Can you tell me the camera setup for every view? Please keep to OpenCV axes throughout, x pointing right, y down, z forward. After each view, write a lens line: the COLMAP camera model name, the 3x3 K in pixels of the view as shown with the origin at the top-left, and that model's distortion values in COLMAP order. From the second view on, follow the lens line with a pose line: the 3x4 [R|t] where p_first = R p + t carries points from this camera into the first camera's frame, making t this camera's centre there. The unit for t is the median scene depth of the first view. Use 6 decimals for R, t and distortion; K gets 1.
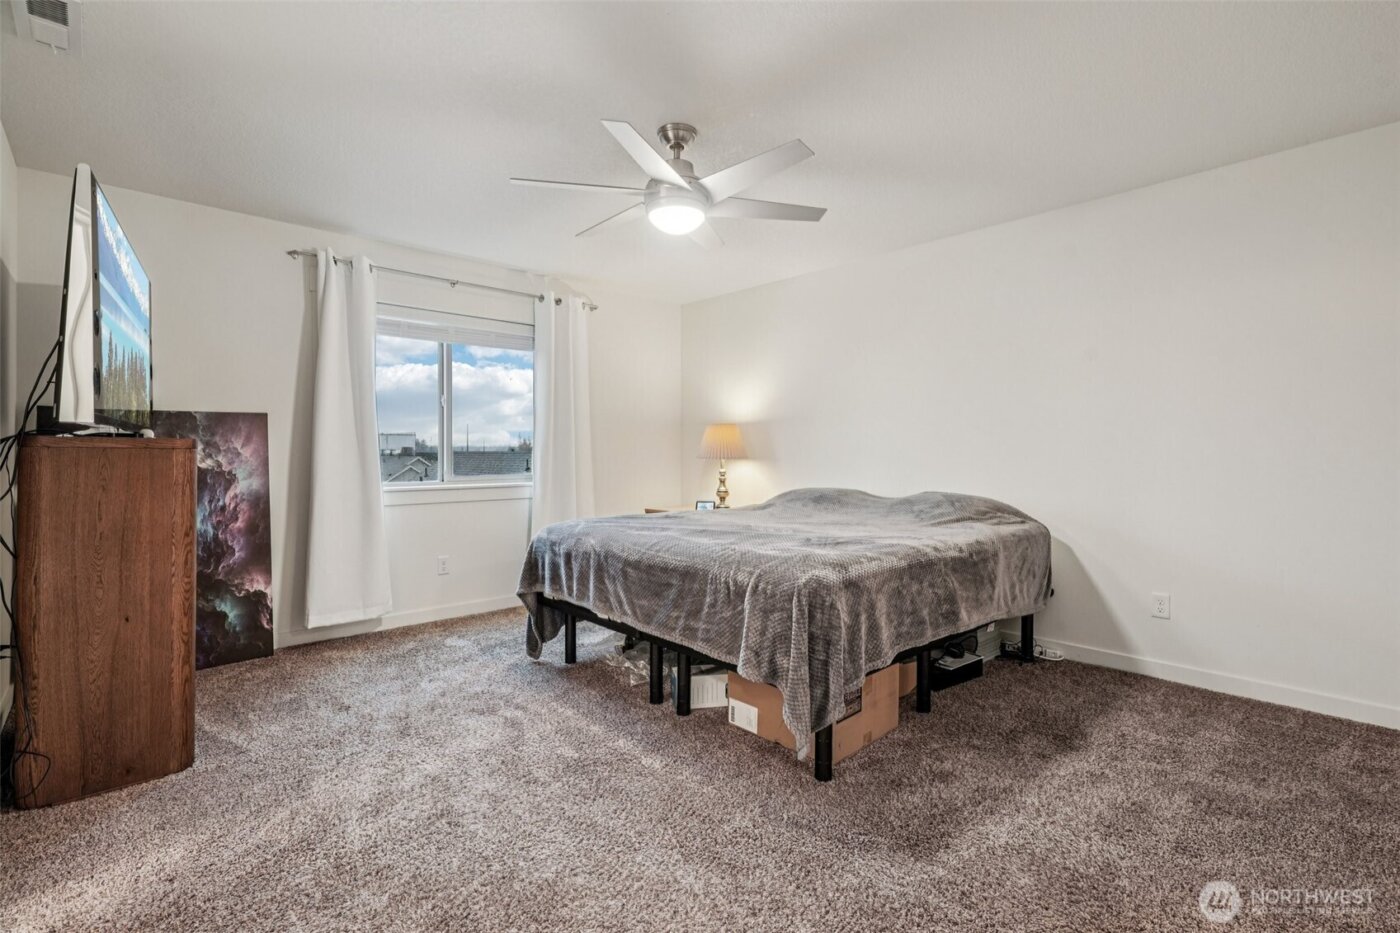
lens RADIAL K [[632.1, 0, 700.0], [0, 632.1, 466.5], [0, 0, 1]] dist [-0.020357, 0.009235]
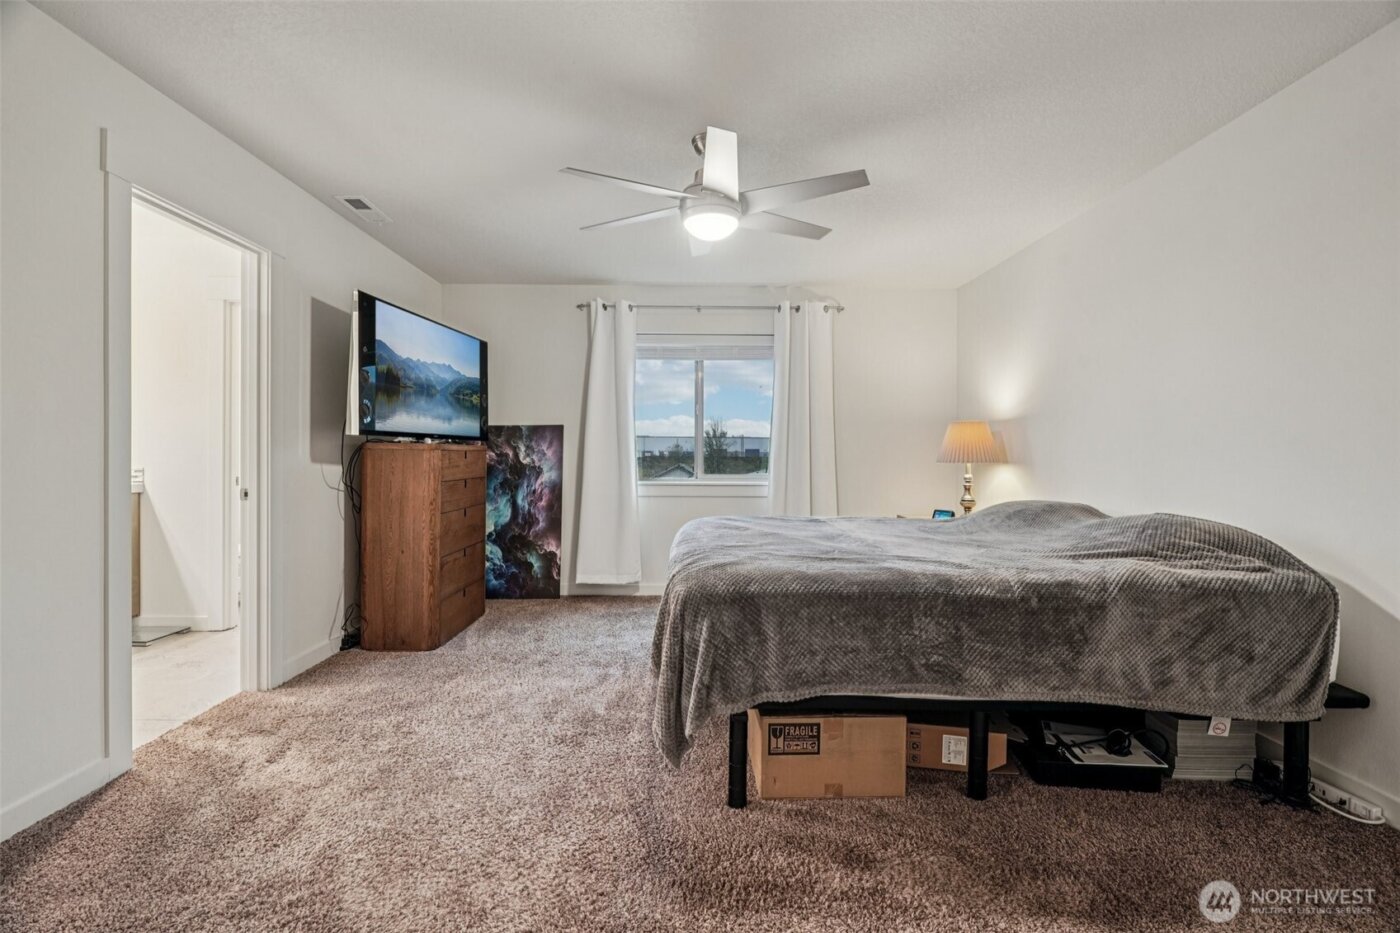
lens RADIAL K [[625.4, 0, 699.0], [0, 625.4, 472.6], [0, 0, 1]] dist [-0.008977, 0.000500]
pose [[0.742135, 0.022226, -0.669882, 0.483429], [-0.020050, 0.999739, 0.010958, -0.000535], [0.669950, 0.005299, 0.742387, 0.179491]]
